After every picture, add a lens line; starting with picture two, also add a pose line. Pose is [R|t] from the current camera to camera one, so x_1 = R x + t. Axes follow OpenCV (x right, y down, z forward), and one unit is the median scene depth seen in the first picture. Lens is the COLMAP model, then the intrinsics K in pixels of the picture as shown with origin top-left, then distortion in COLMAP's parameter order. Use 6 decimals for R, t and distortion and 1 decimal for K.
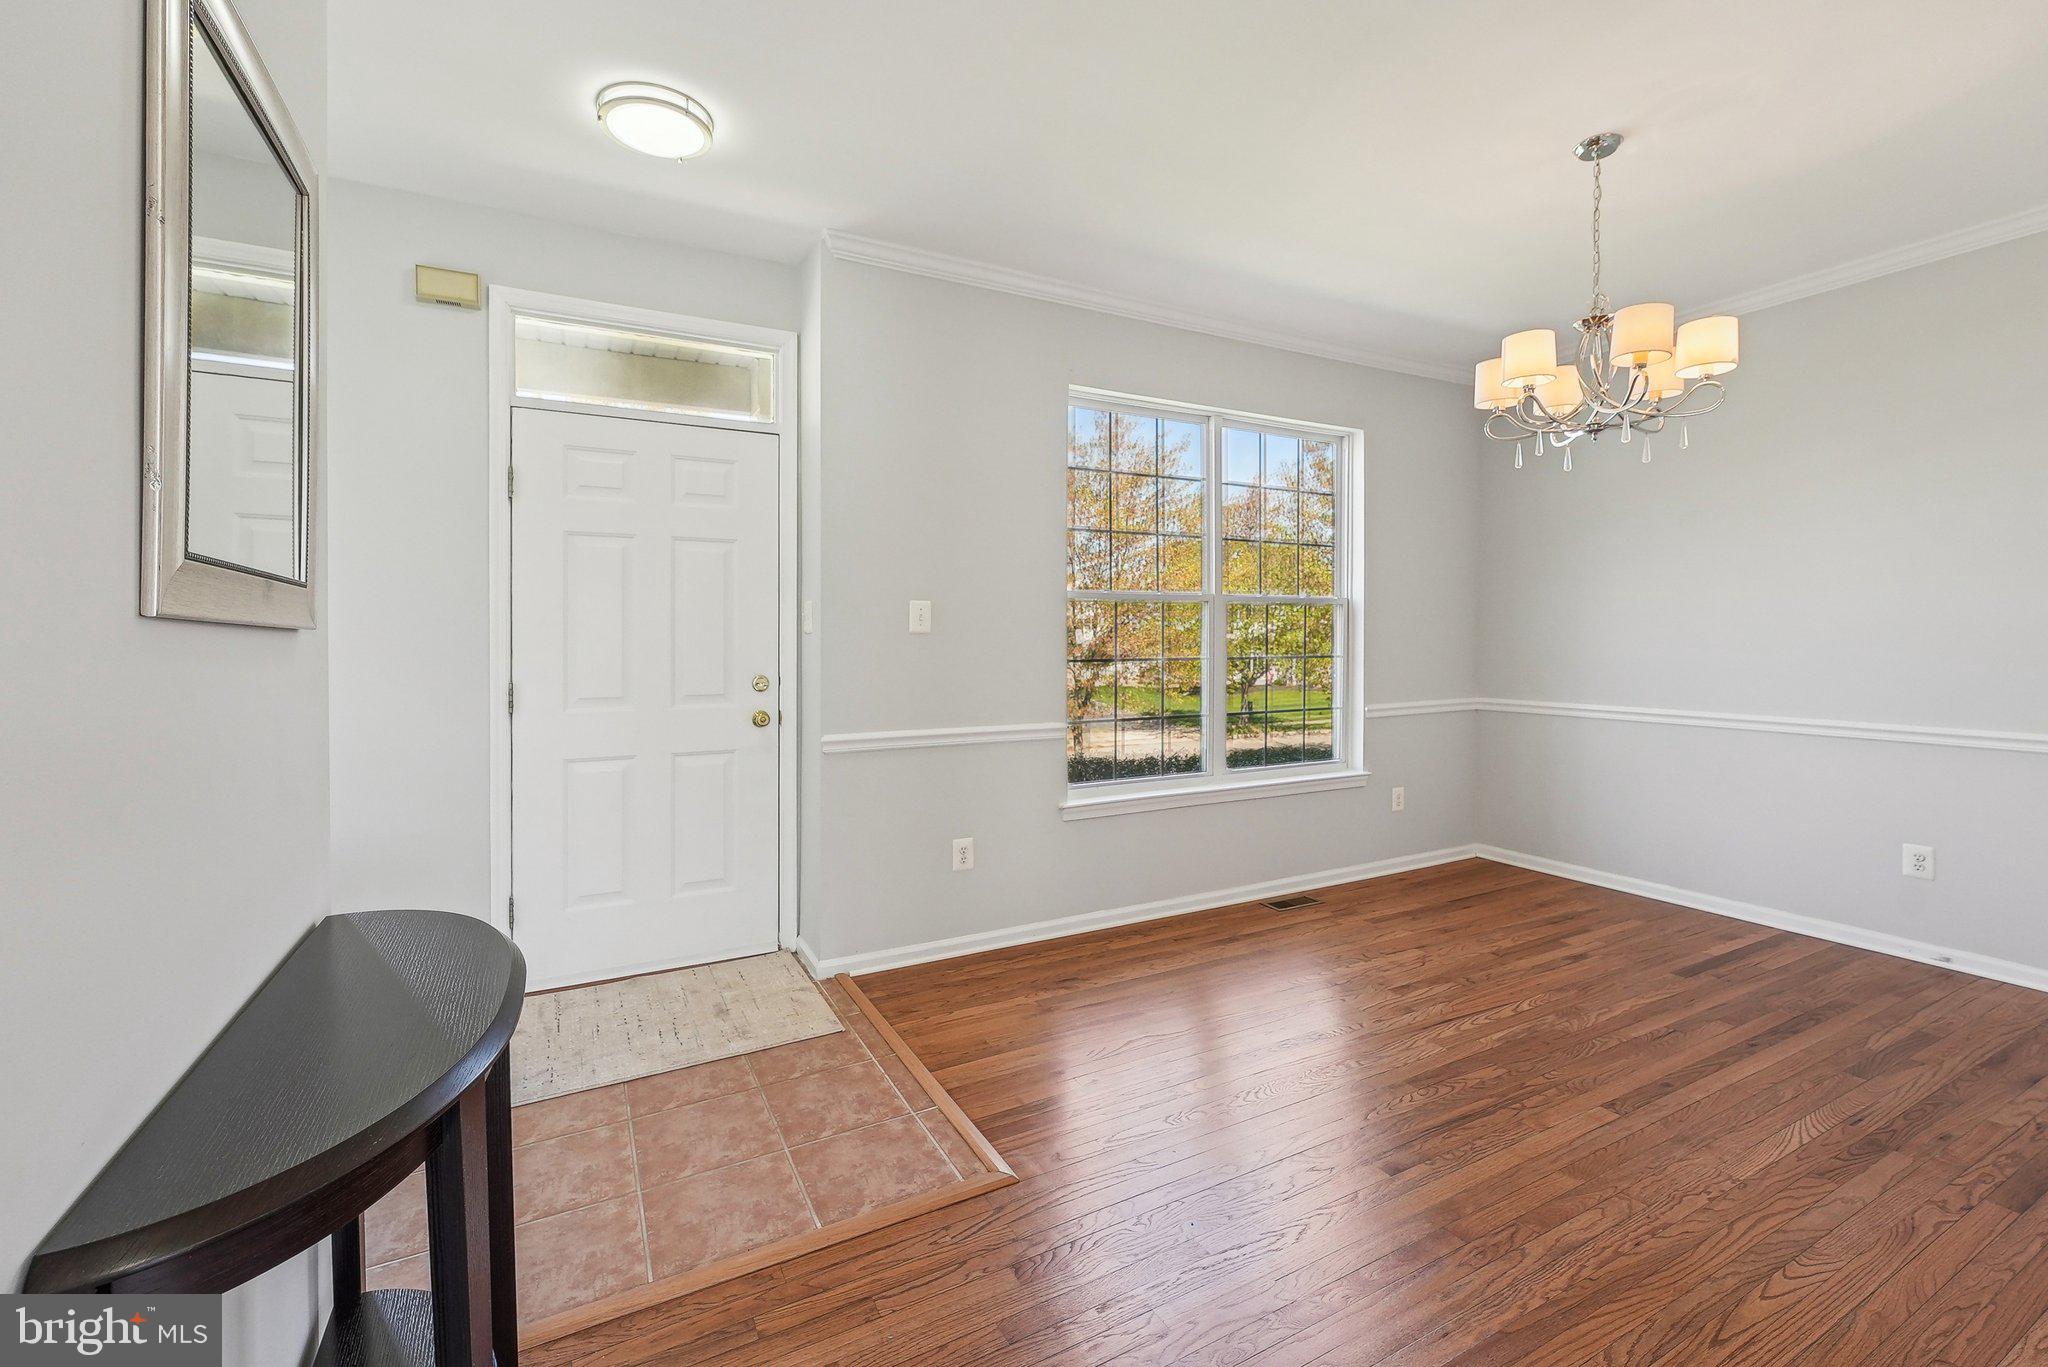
lens RADIAL K [[873.9, 0, 1025.1], [0, 873.9, 632.2], [0, 0, 1]] dist [0.000689, 0.000340]
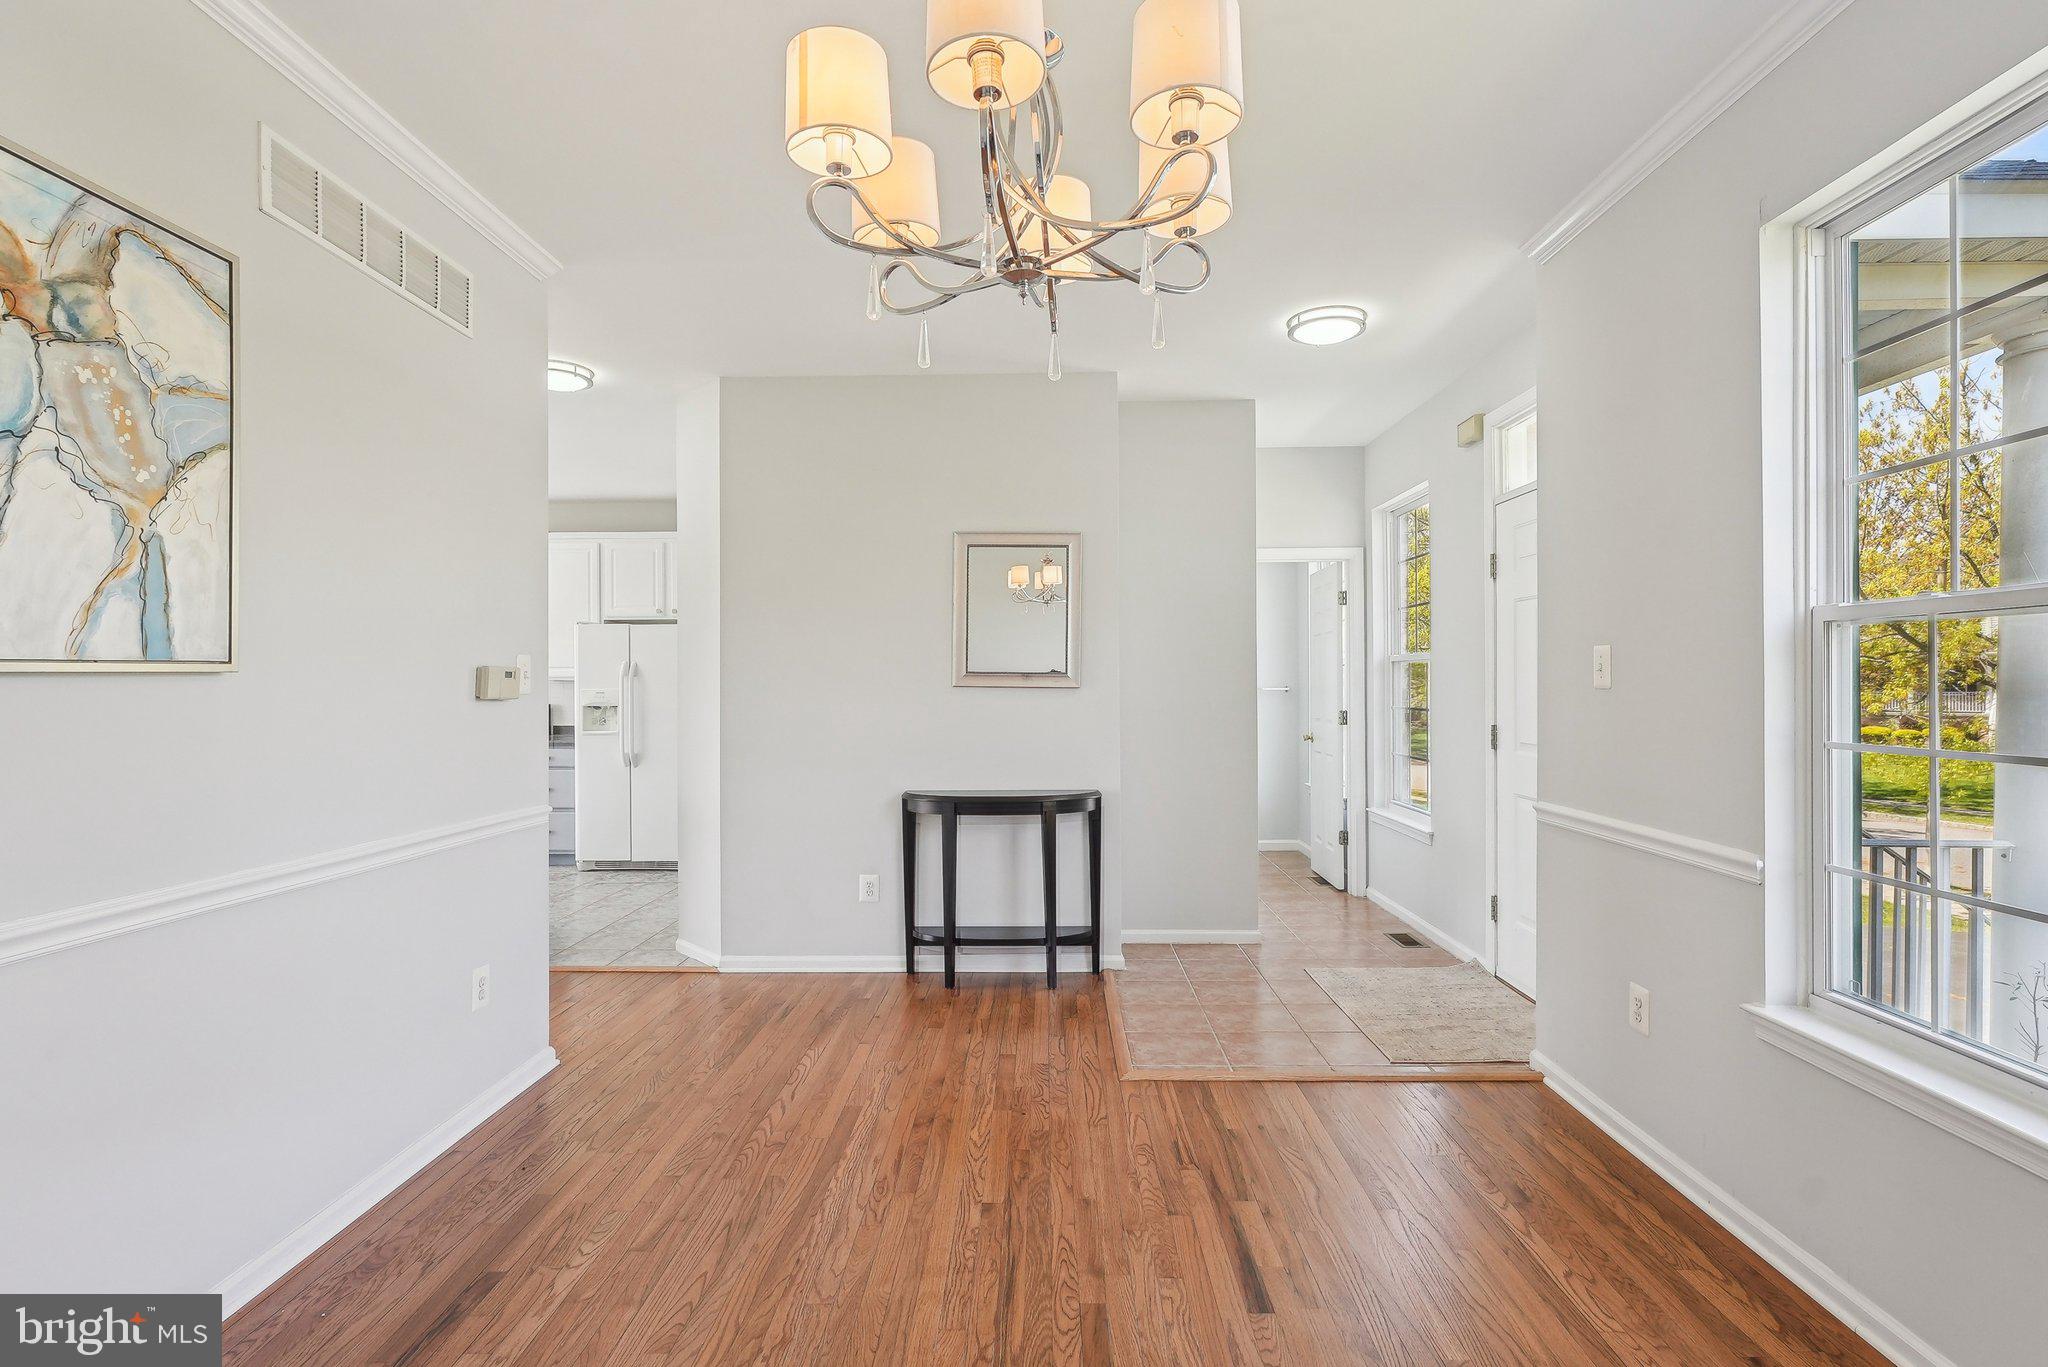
lens RADIAL K [[968.7, 0, 1012.3], [0, 968.7, 688.2], [0, 0, 1]] dist [0.000803, -0.000333]
pose [[-0.495750, 0.008699, -0.868421, 1.053406], [0.008824, 0.999949, 0.004979, -0.007861], [0.868420, -0.005194, -0.495802, 1.201310]]
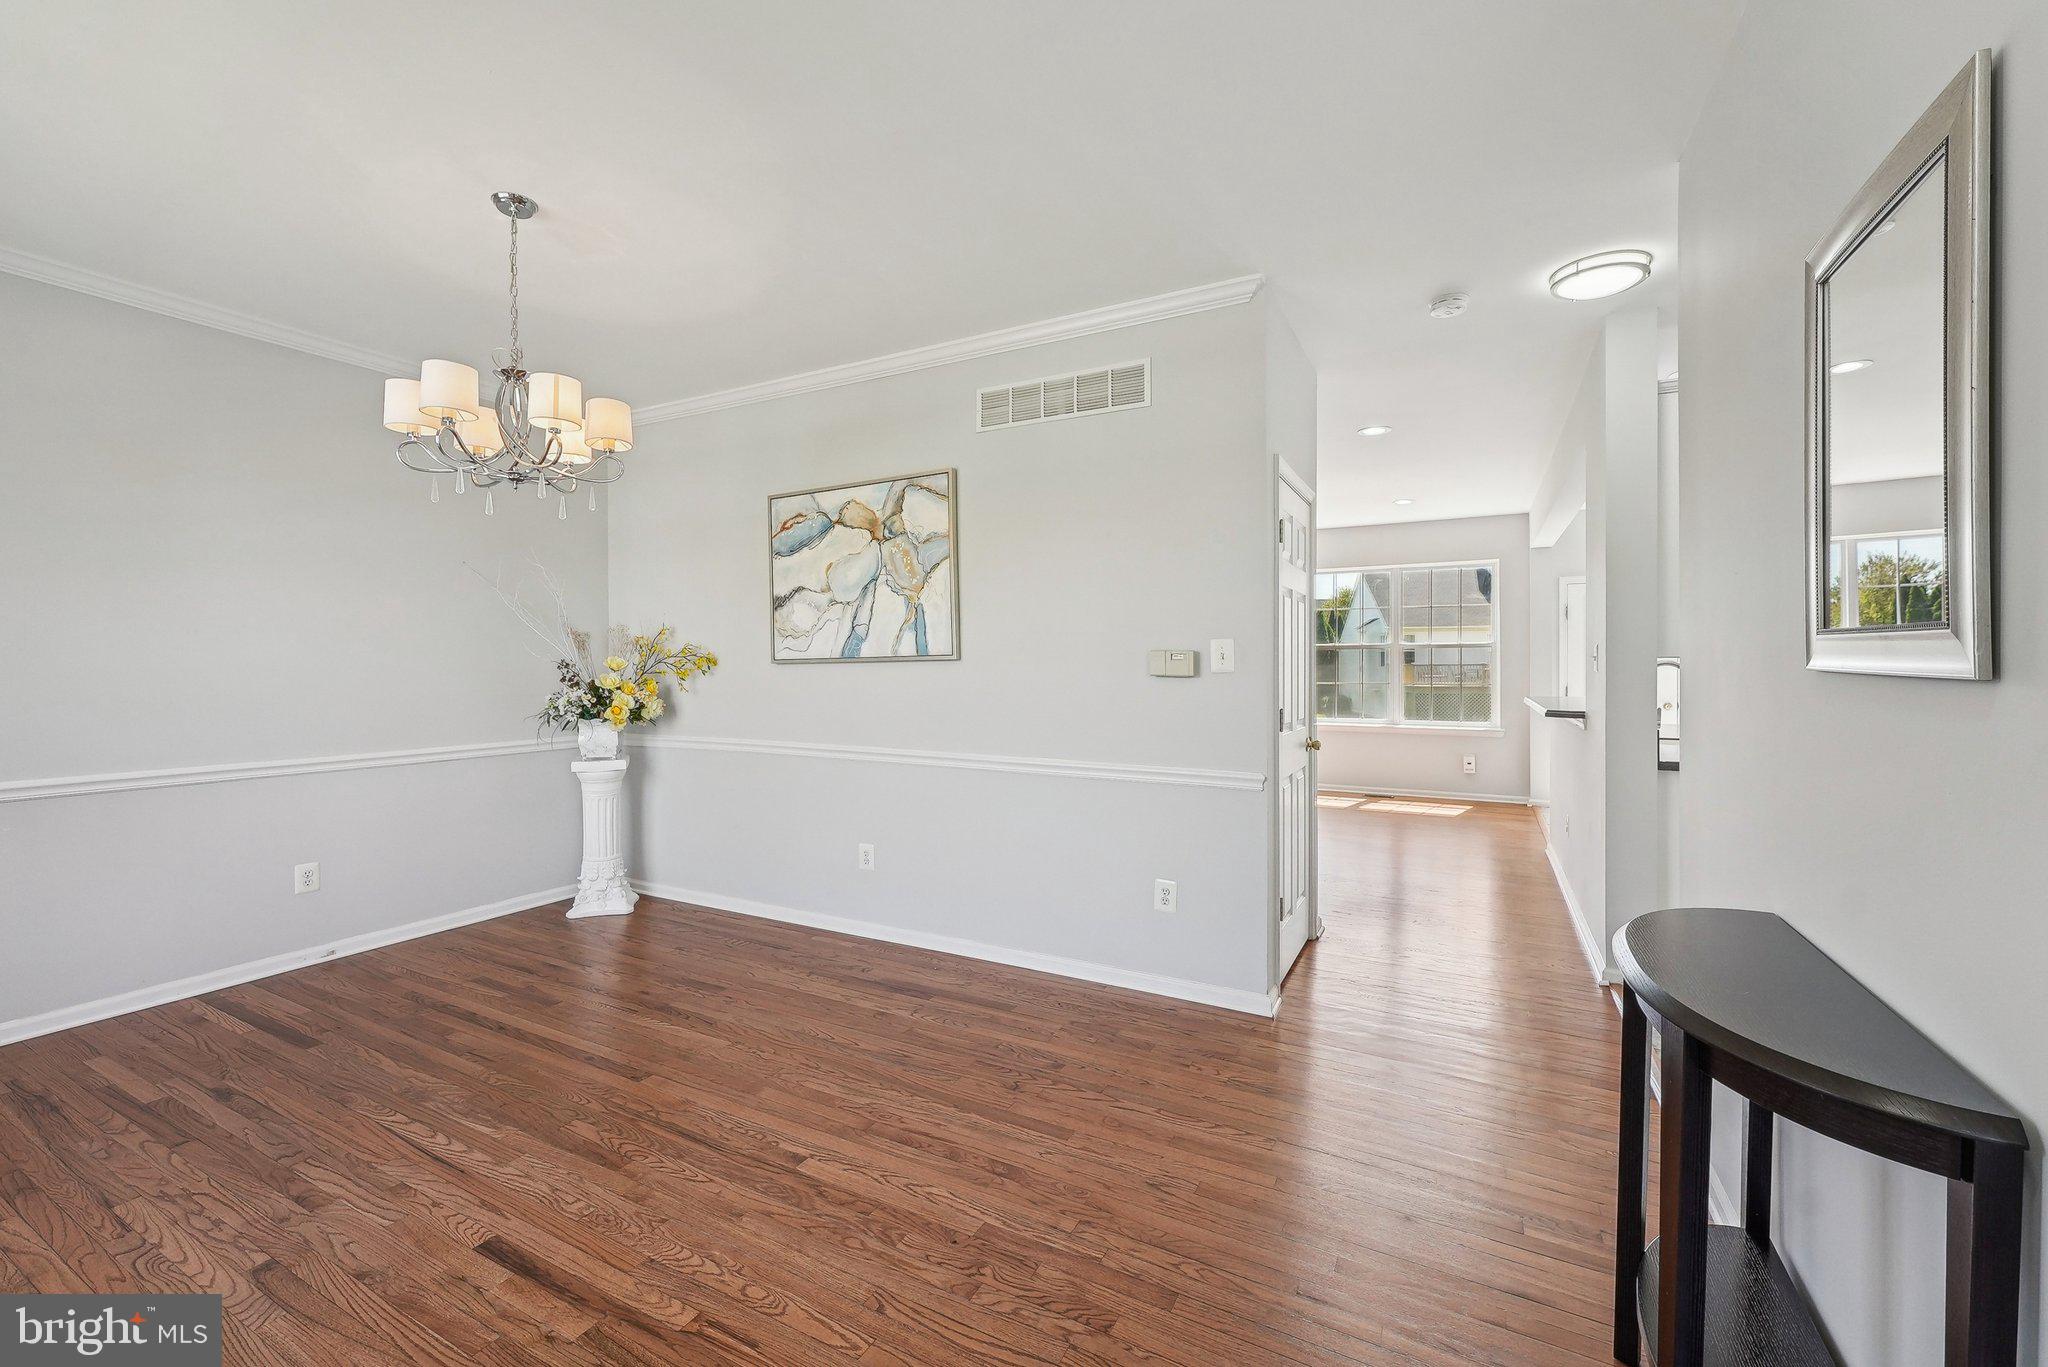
lens RADIAL K [[848.5, 0, 1010.6], [0, 848.5, 676.2], [0, 0, 1]] dist [-0.001890, -0.000107]
pose [[-0.556076, -0.003265, 0.831125, -0.467006], [0.001629, 0.999986, 0.005019, -0.001200], [-0.831130, 0.004144, -0.556063, 1.028383]]
